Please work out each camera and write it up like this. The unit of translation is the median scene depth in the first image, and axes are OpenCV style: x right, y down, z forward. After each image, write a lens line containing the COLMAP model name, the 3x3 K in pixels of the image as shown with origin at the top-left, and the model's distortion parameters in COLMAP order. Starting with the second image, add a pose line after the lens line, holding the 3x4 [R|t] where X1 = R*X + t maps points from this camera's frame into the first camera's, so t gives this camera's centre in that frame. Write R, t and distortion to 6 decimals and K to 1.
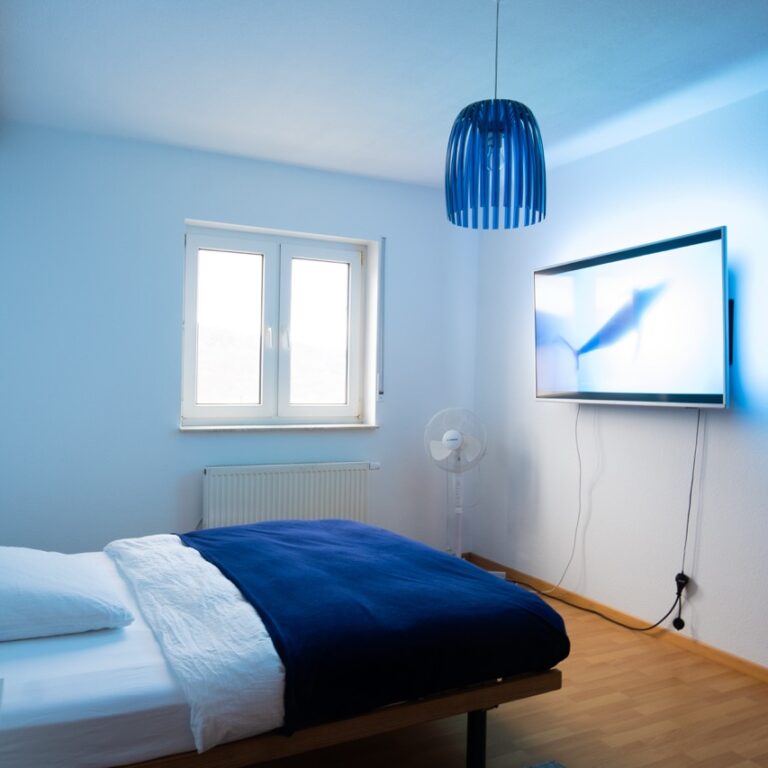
lens RADIAL K [[715.2, 0, 378.4], [0, 715.2, 382.8], [0, 0, 1]] dist [0.004305, 0.000000]
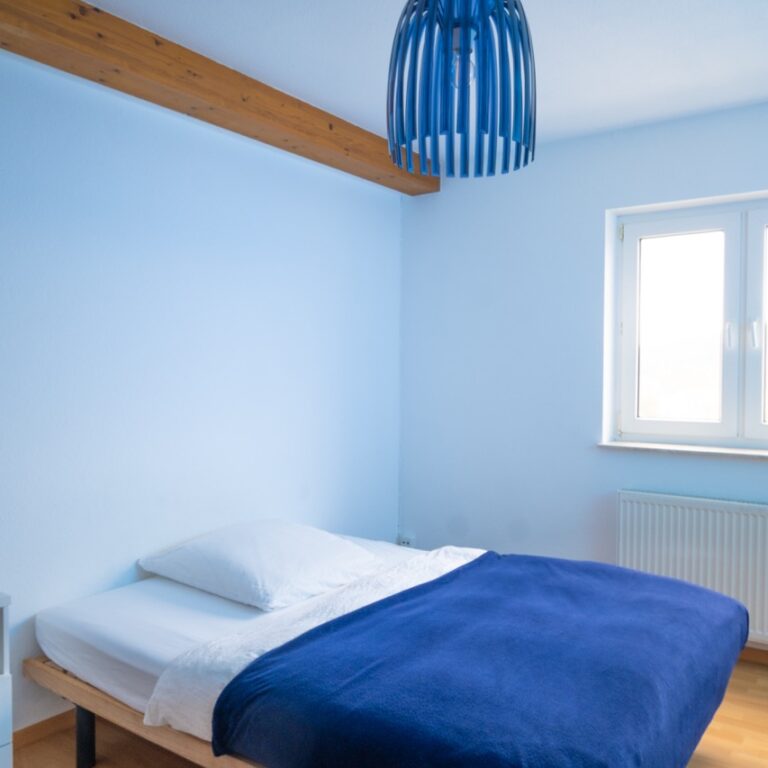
lens RADIAL K [[715.2, 0, 384.8], [0, 715.2, 386.4], [0, 0, 1]] dist [0.004305, 0.000000]
pose [[0.462546, 0.003554, -0.886588, 0.379978], [-0.002162, 0.999994, 0.002880, -0.010378], [0.886592, 0.000584, 0.462551, 0.326953]]
